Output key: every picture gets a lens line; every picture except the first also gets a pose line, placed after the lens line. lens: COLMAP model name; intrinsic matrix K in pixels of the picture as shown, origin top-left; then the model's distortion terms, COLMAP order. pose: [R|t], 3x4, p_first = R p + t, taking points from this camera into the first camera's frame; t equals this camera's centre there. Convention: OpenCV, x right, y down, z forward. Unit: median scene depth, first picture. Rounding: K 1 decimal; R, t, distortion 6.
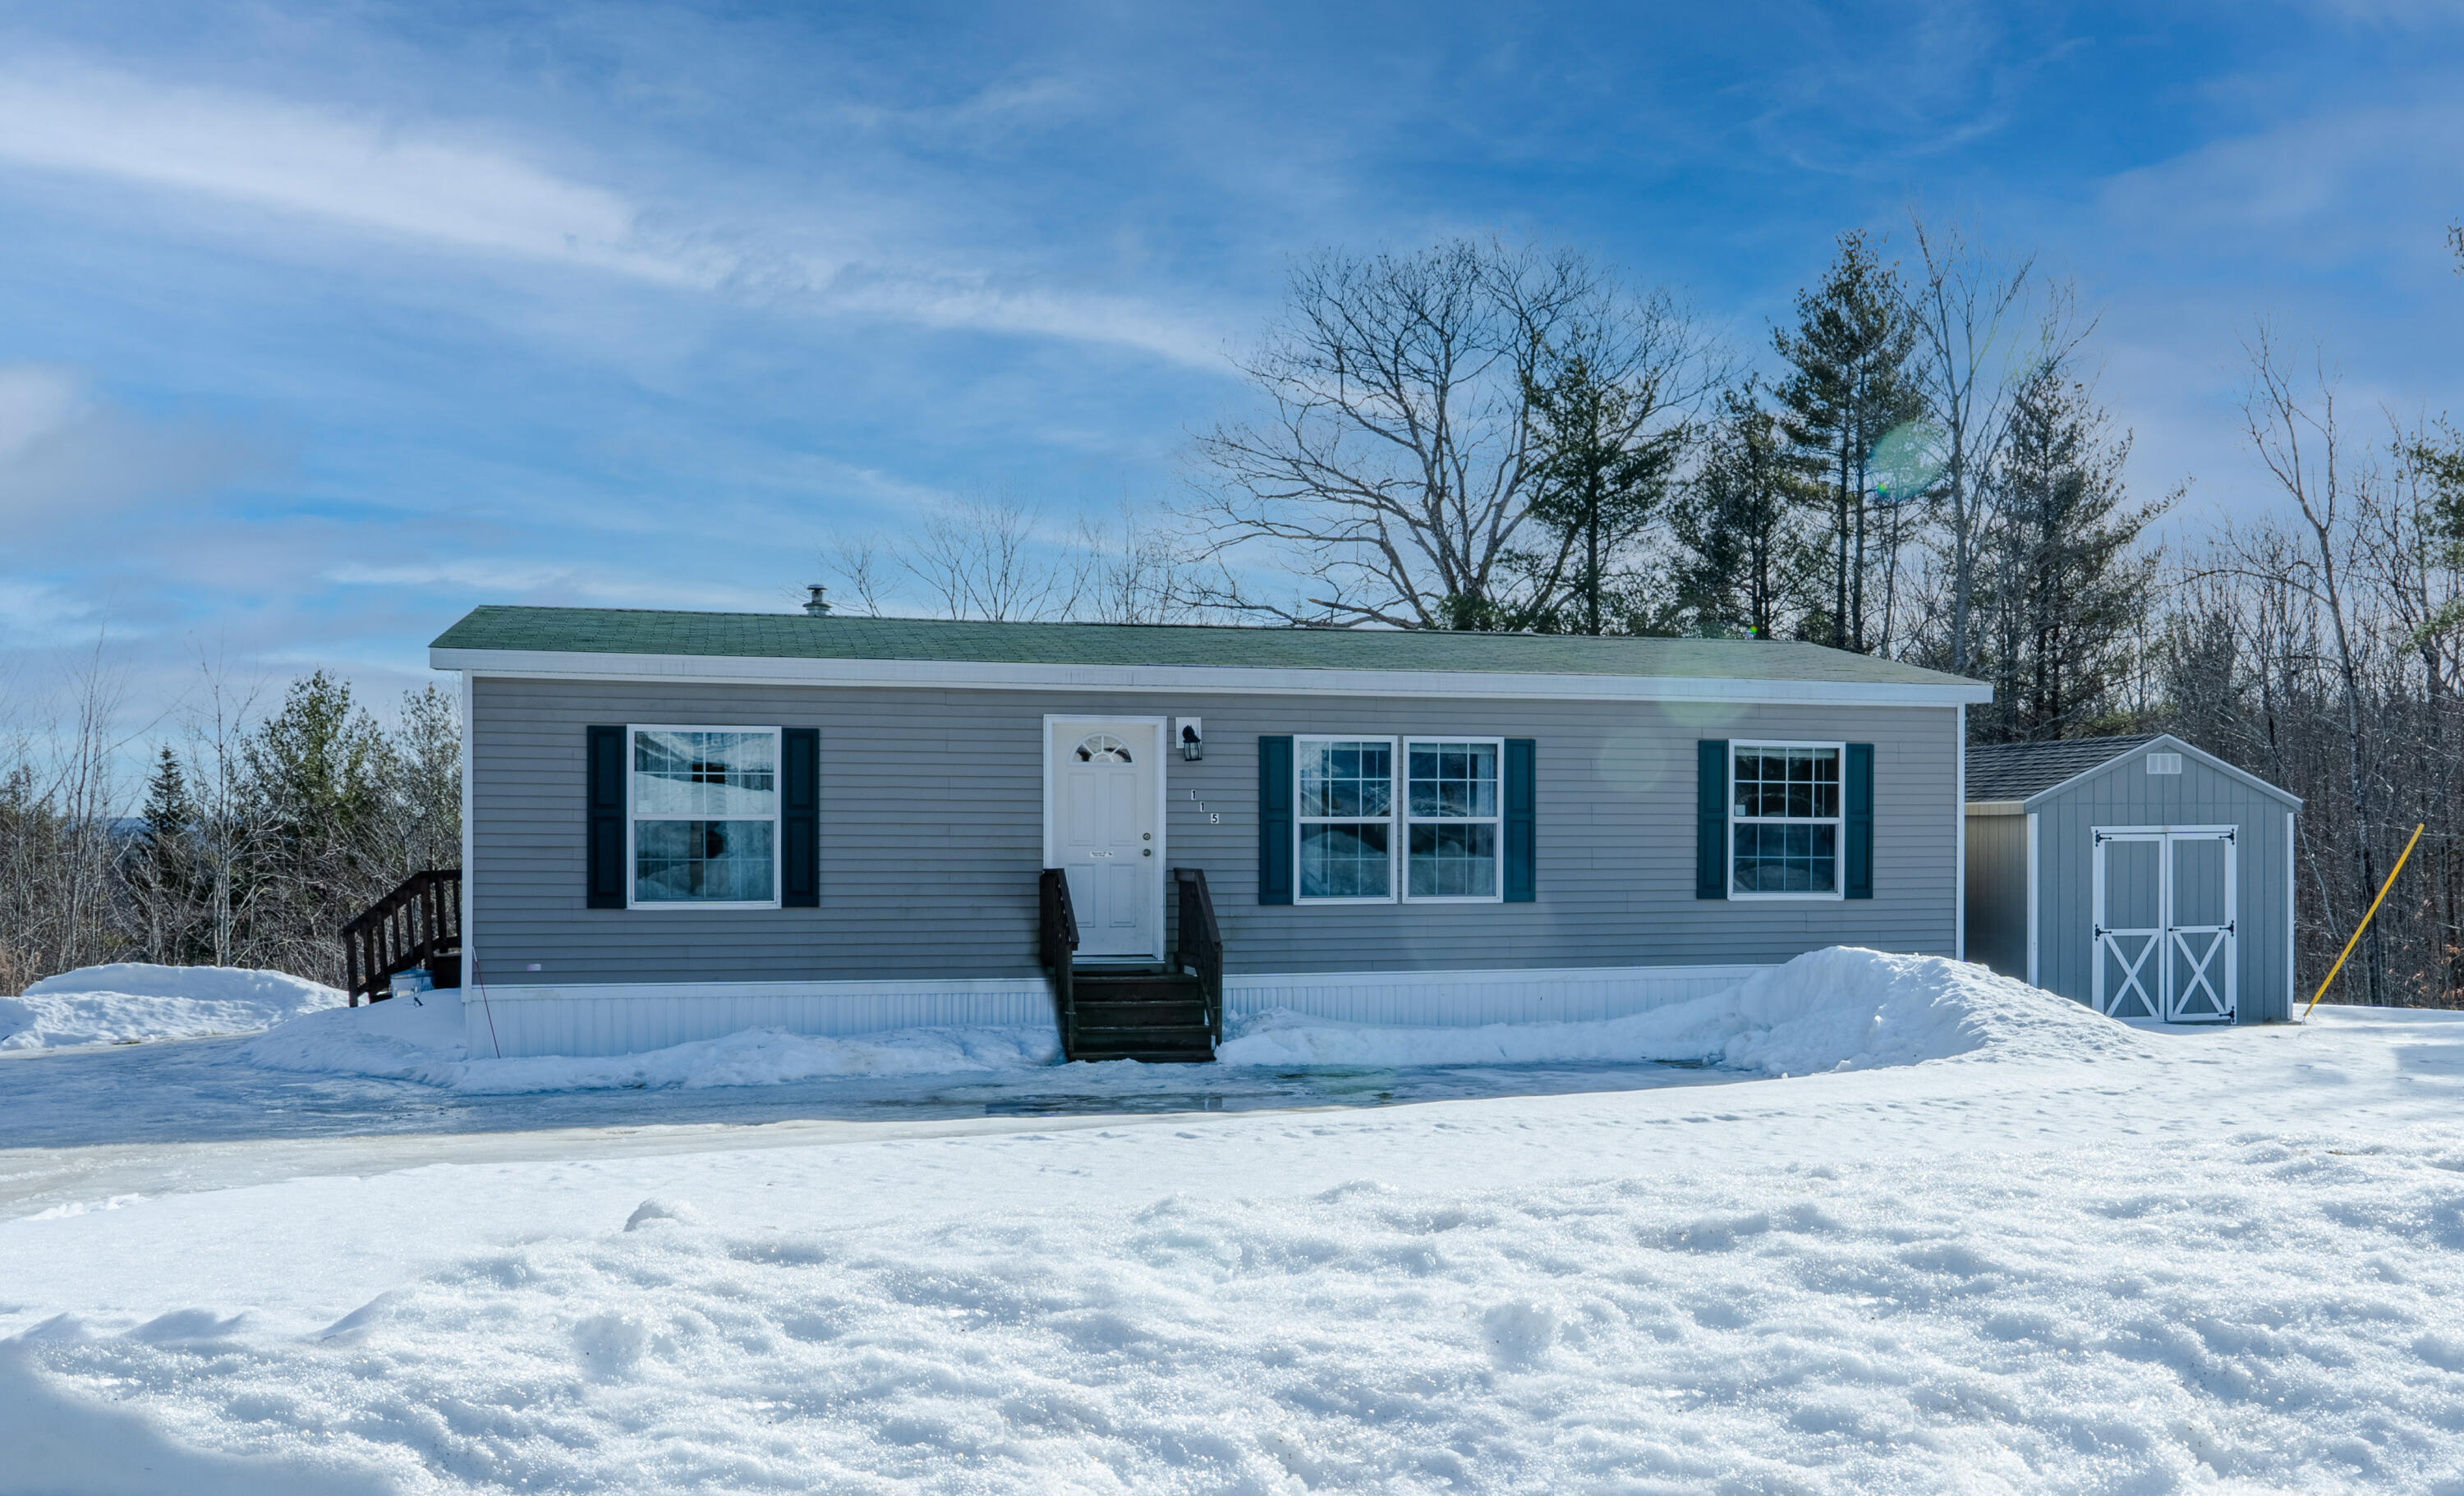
lens RADIAL K [[1959.7, 0, 1232.9], [0, 1959.7, 761.9], [0, 0, 1]] dist [-0.004889, -0.002950]
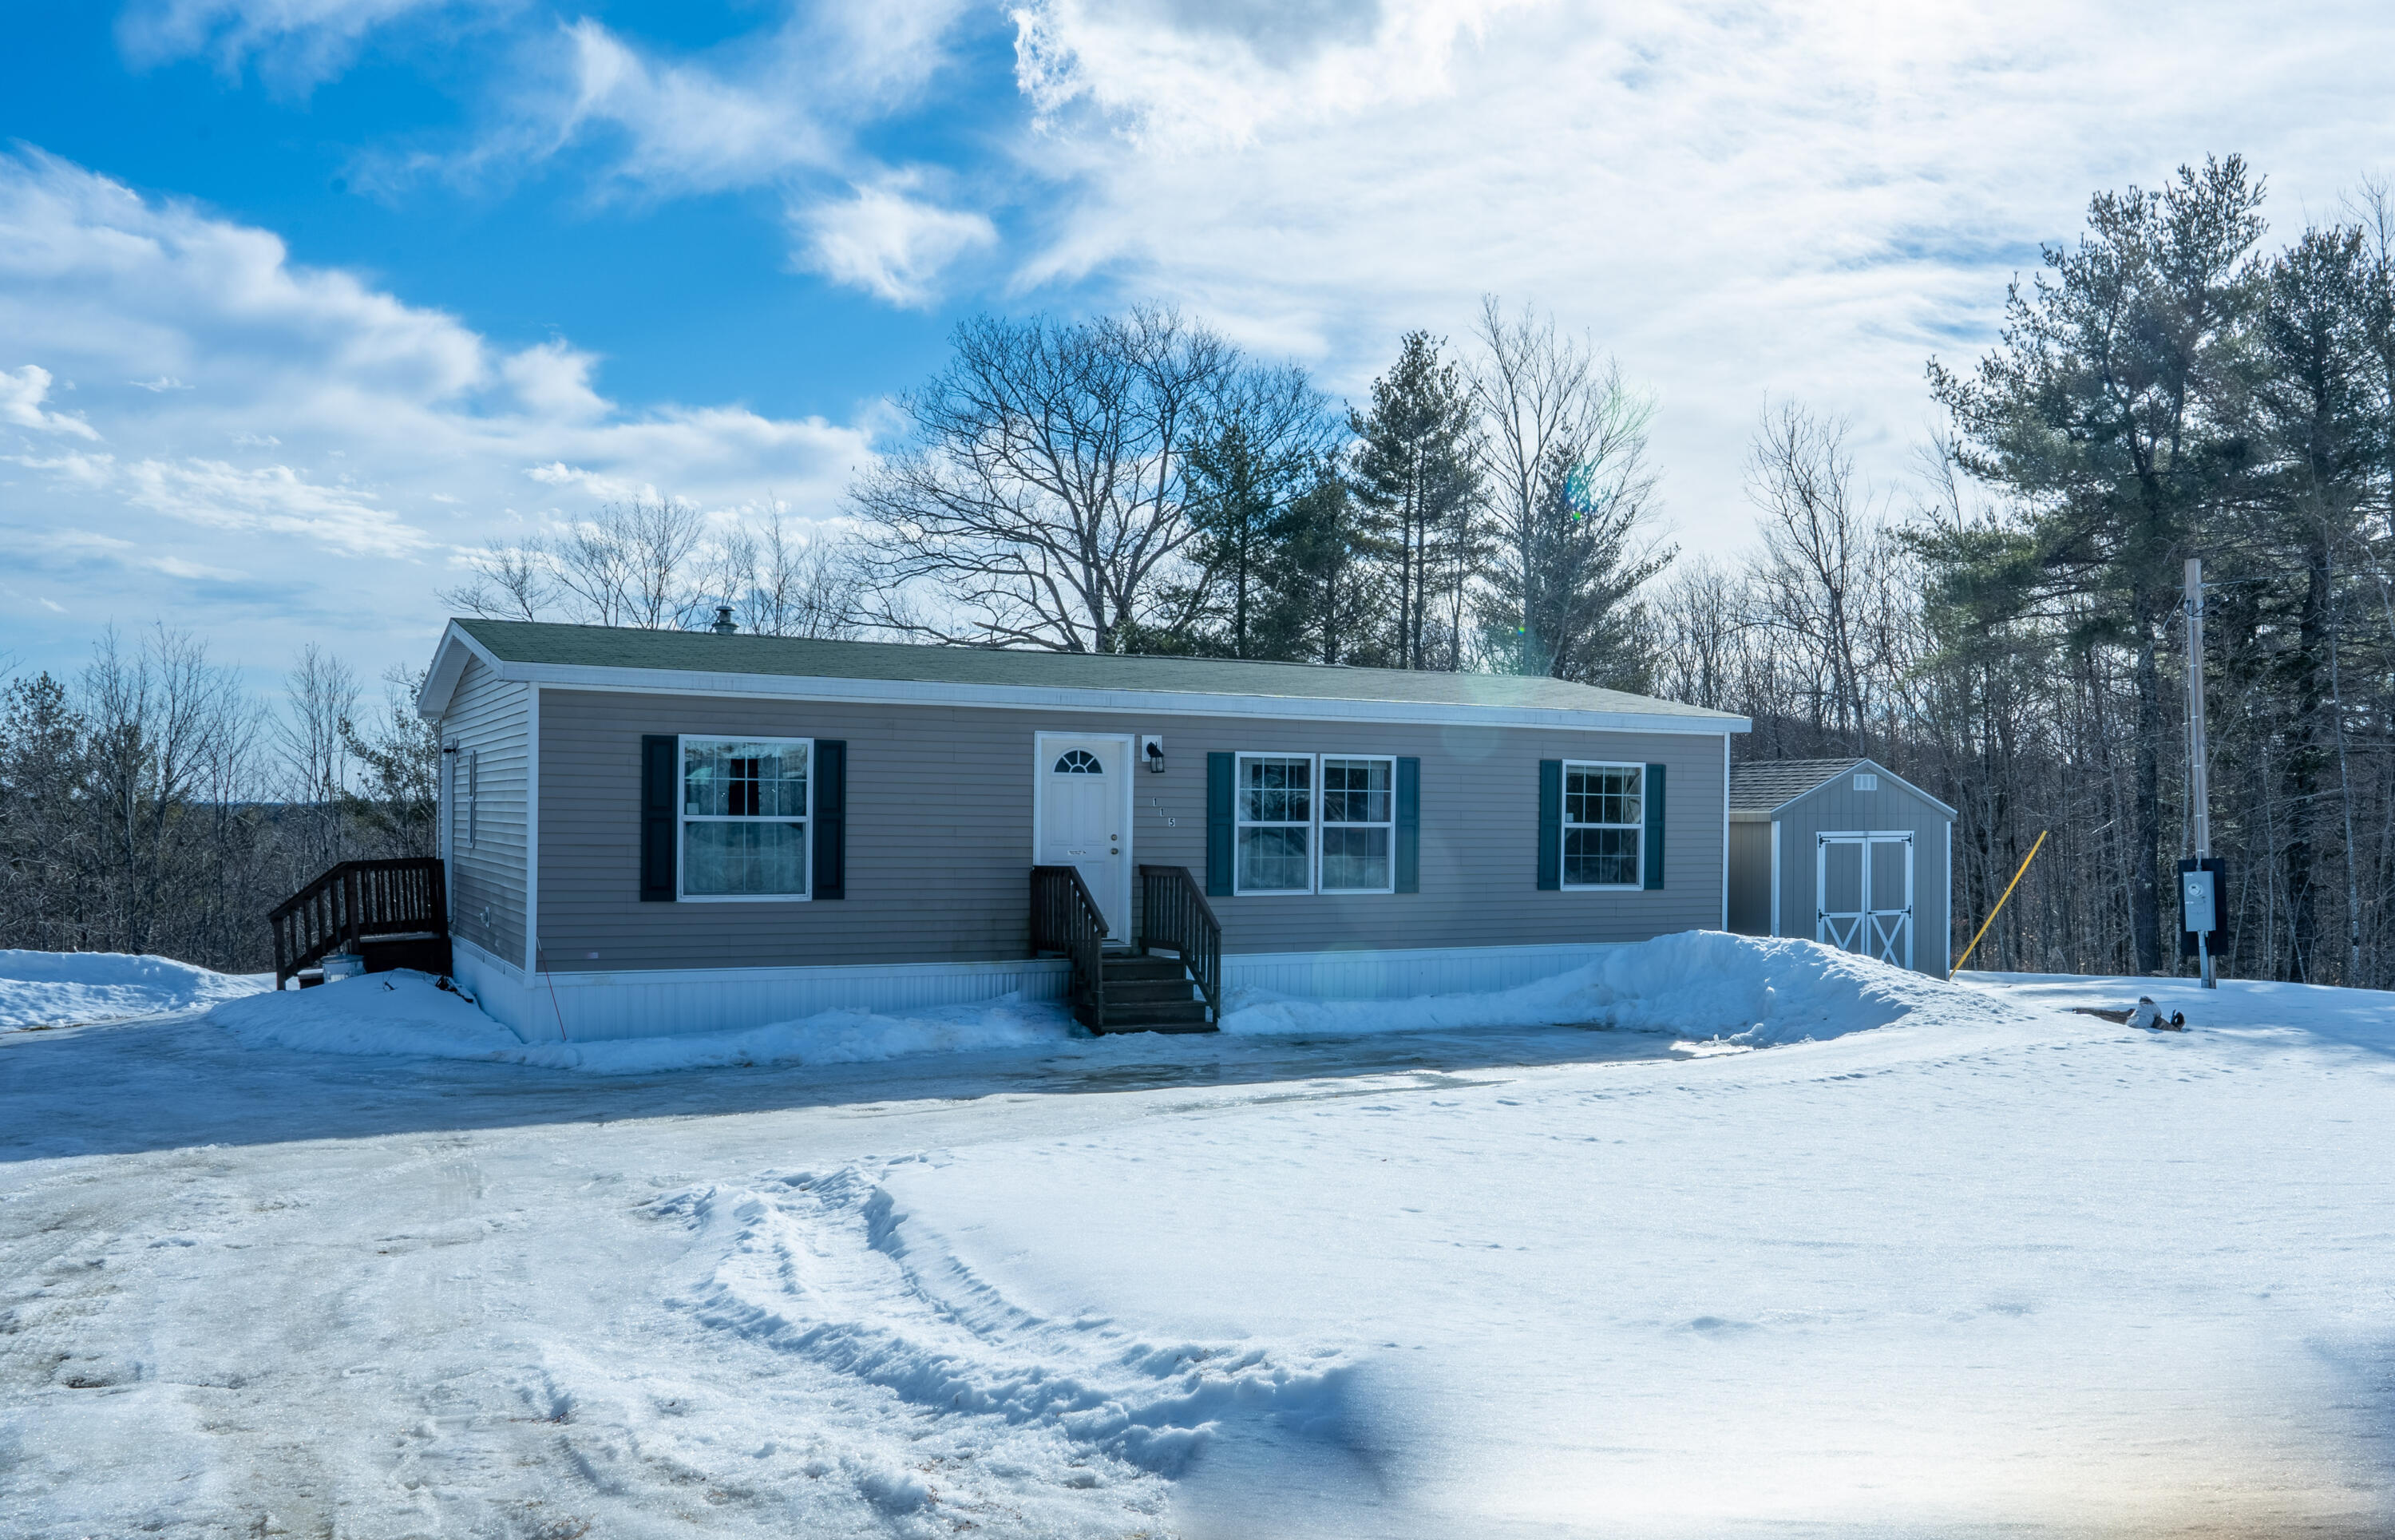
lens RADIAL K [[1683.4, 0, 1196.8], [0, 1683.4, 758.7], [0, 0, 1]] dist [-0.010341, 0.002820]
pose [[0.981593, 0.013999, 0.190473, -0.171096], [-0.013490, 0.999901, -0.003968, -0.004763], [-0.190509, 0.001326, 0.981684, 0.011957]]
